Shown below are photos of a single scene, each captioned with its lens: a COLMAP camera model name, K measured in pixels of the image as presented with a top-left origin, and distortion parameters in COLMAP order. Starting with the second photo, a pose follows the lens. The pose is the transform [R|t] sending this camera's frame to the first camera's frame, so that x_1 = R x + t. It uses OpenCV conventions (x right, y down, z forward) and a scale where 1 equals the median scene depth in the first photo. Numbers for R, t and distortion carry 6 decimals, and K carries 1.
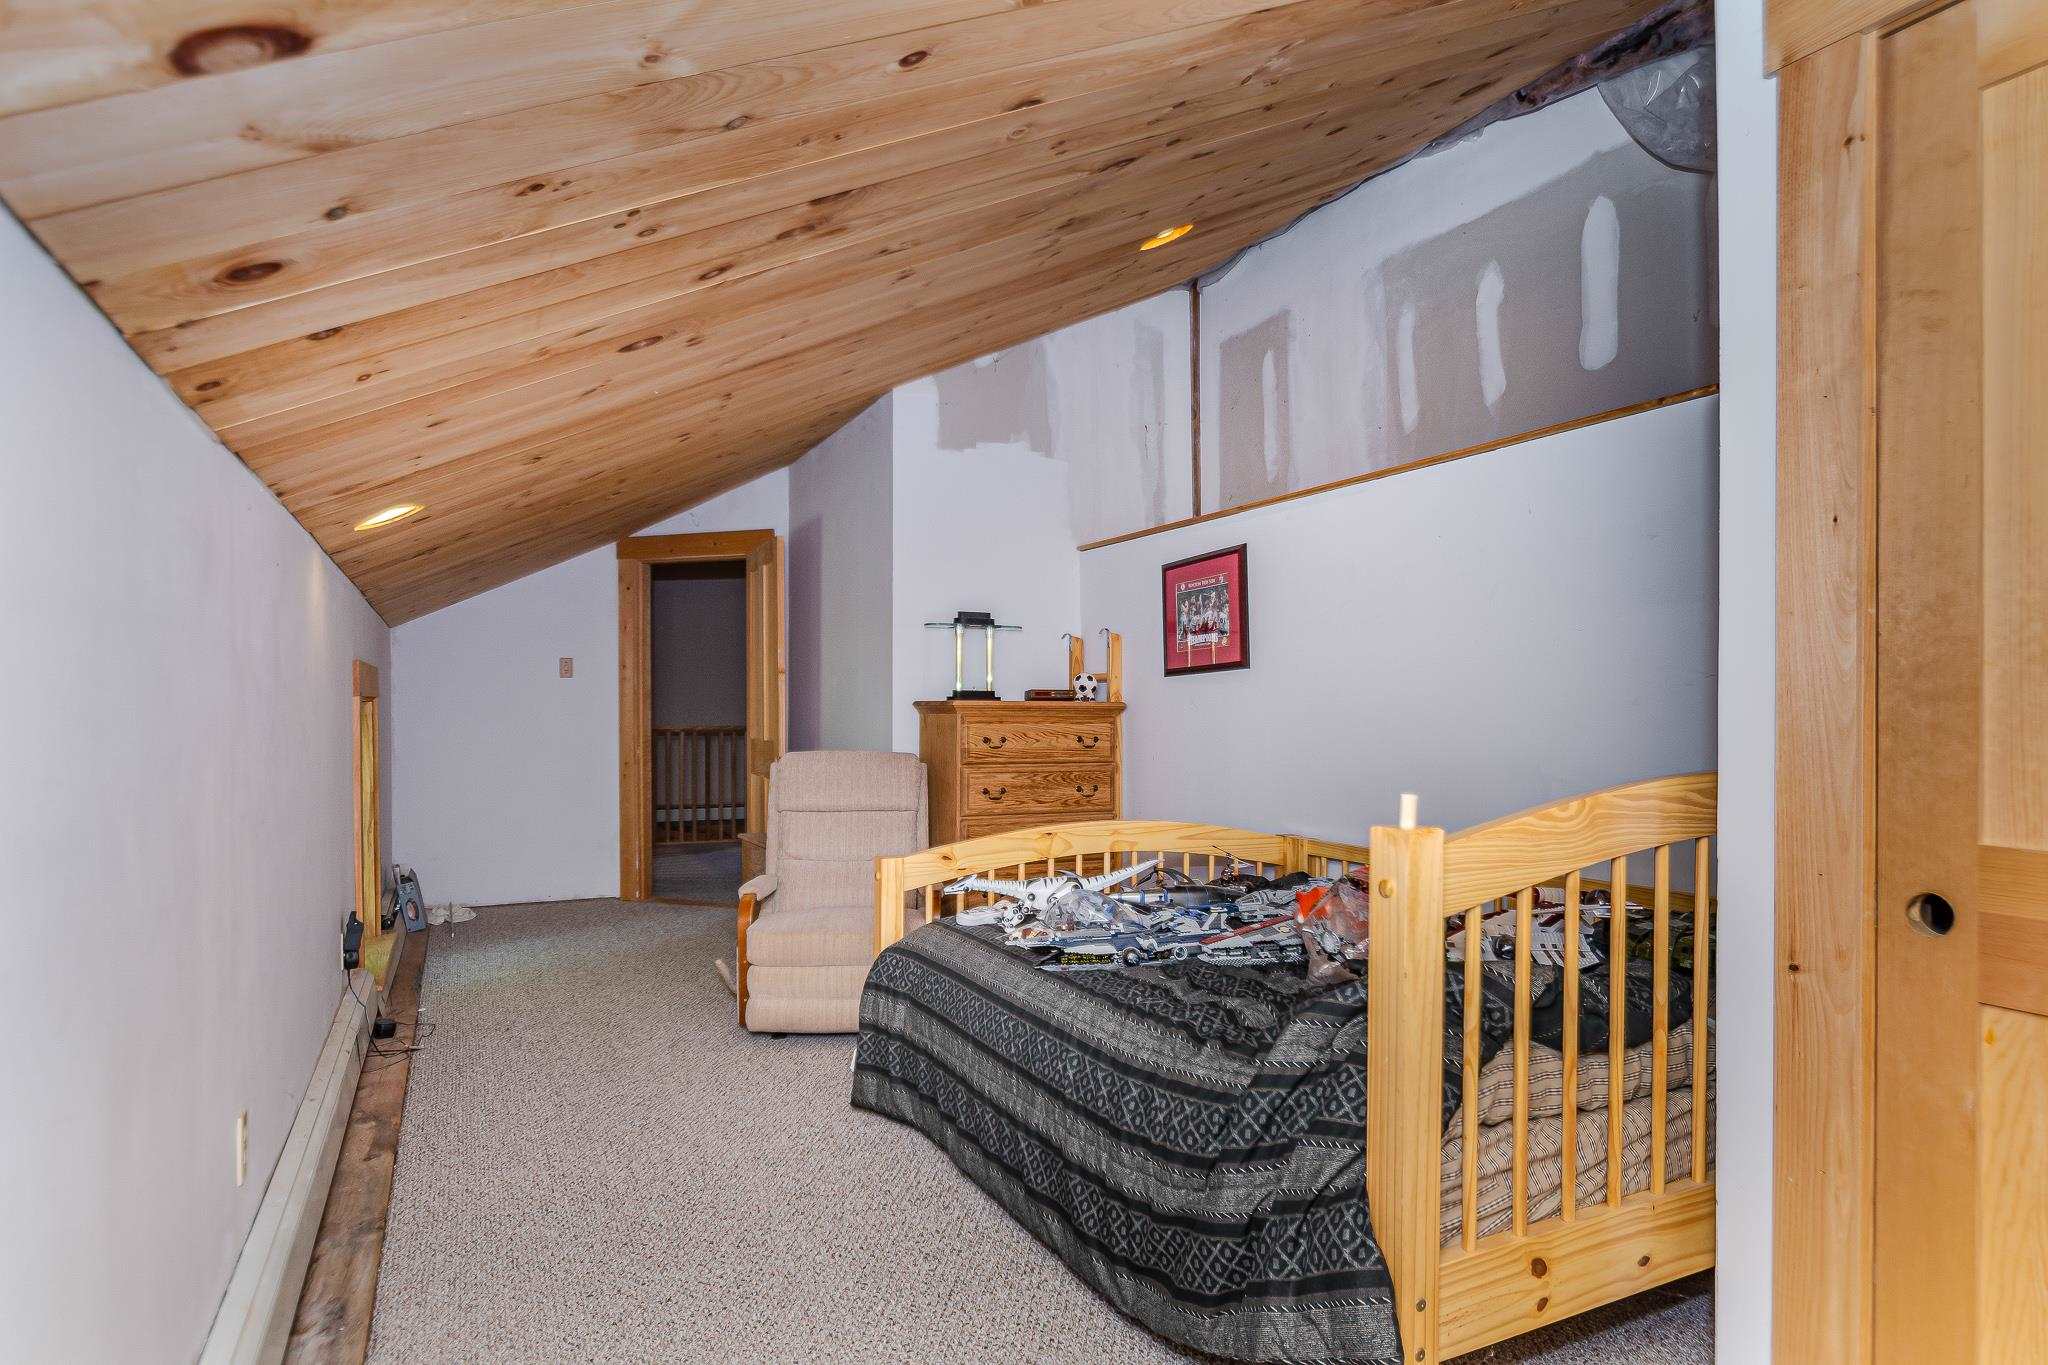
lens RADIAL K [[1078.9, 0, 1022.4], [0, 1078.9, 706.8], [0, 0, 1]] dist [-0.002568, 0.000047]
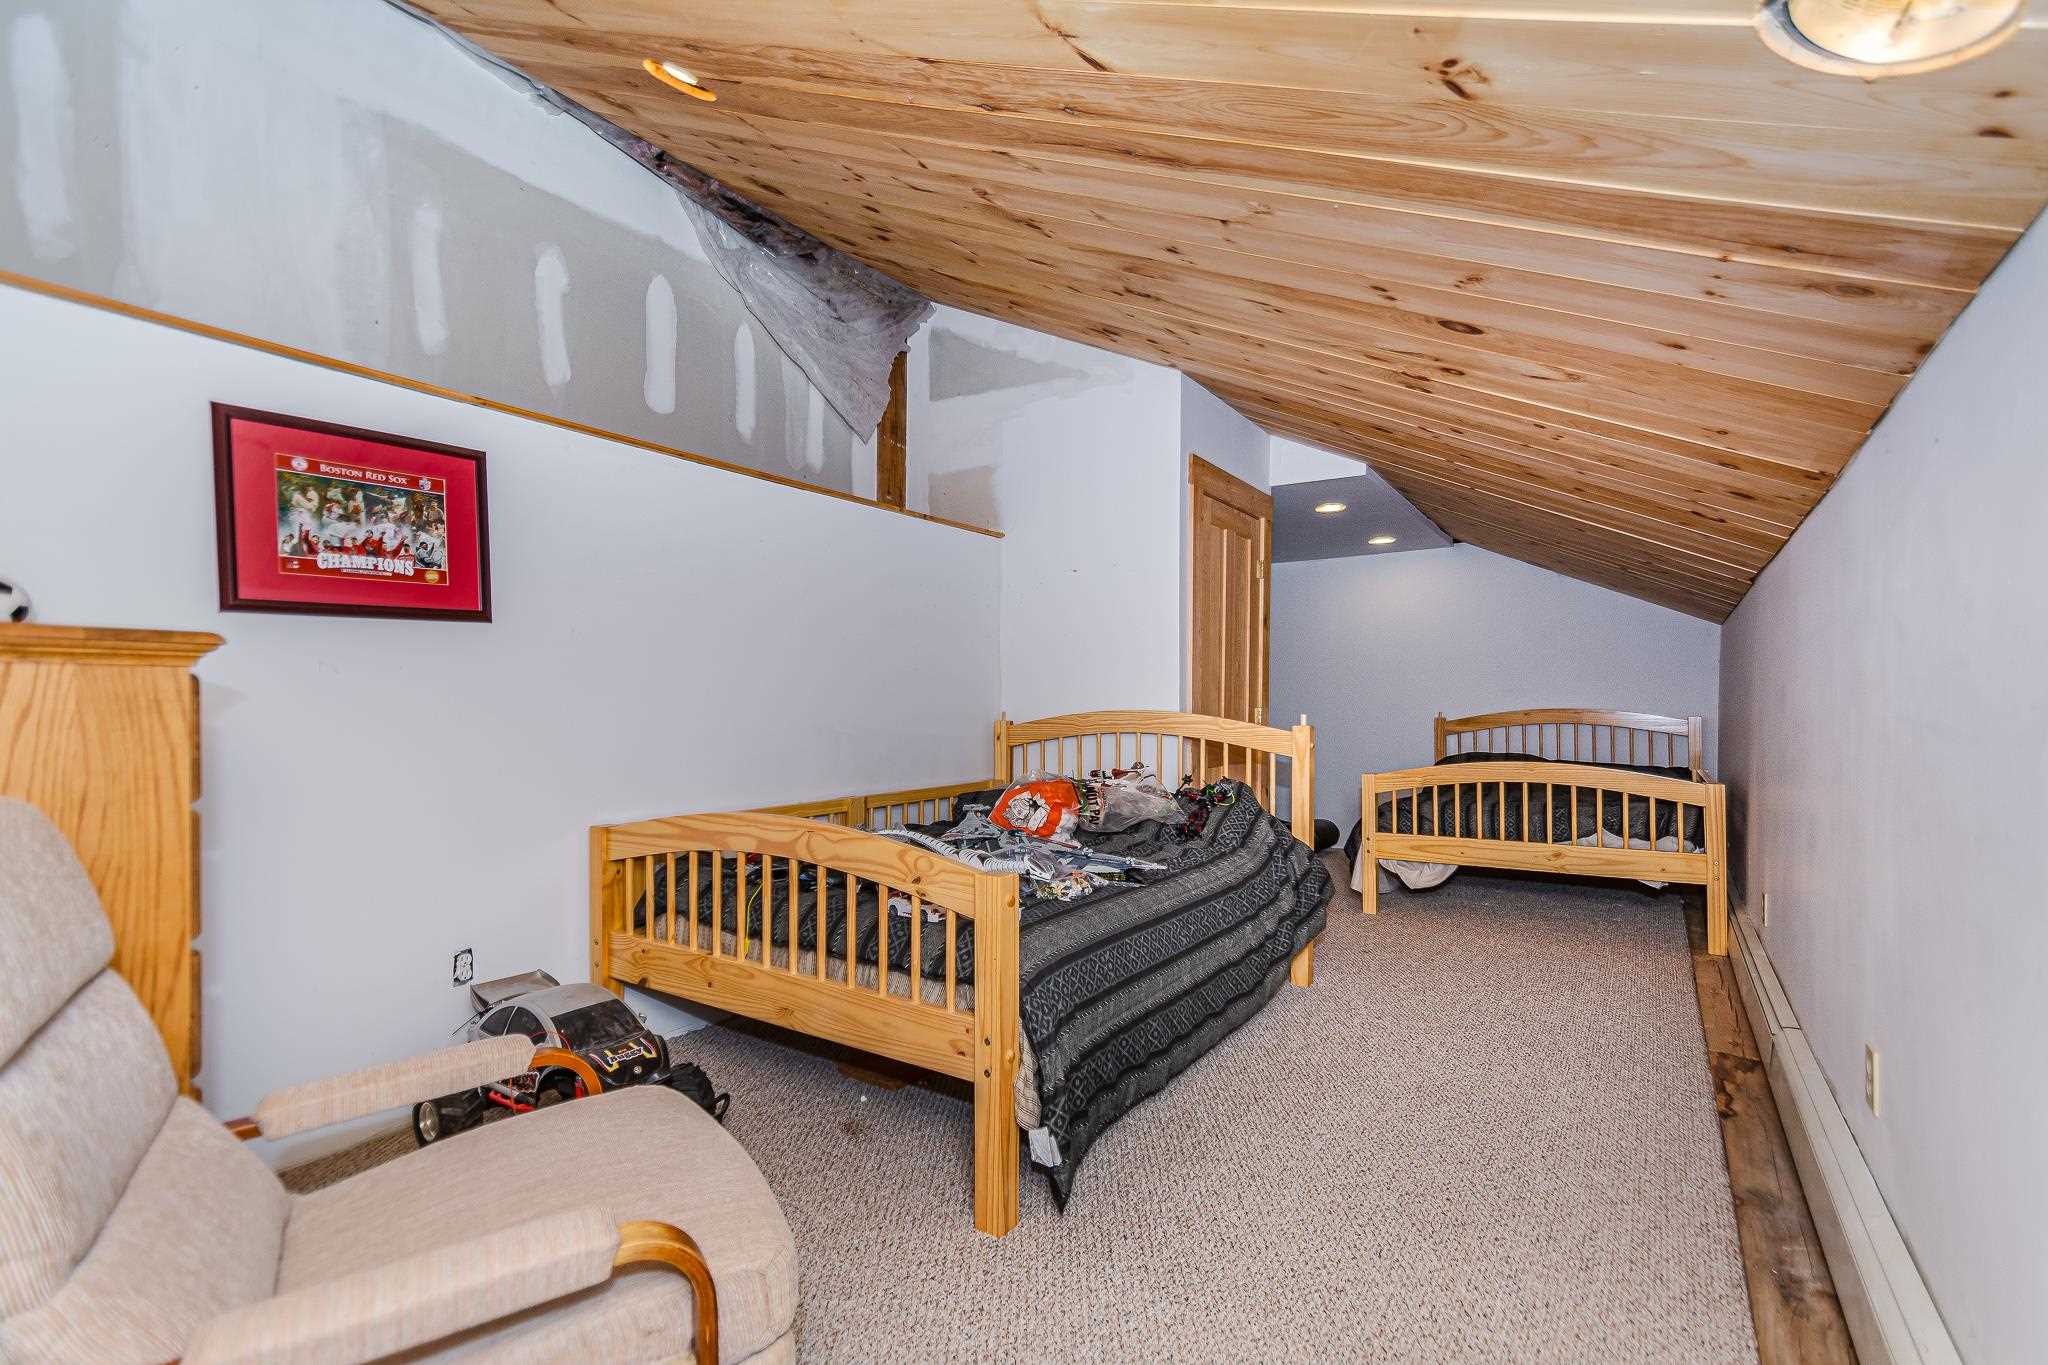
lens RADIAL K [[901.6, 0, 1027.6], [0, 901.6, 715.3], [0, 0, 1]] dist [0.003510, 0.000372]
pose [[-0.470098, -0.003879, 0.882606, -0.510633], [0.002078, 0.999983, 0.005502, 0.023810], [-0.882612, 0.004420, -0.470082, 0.982160]]
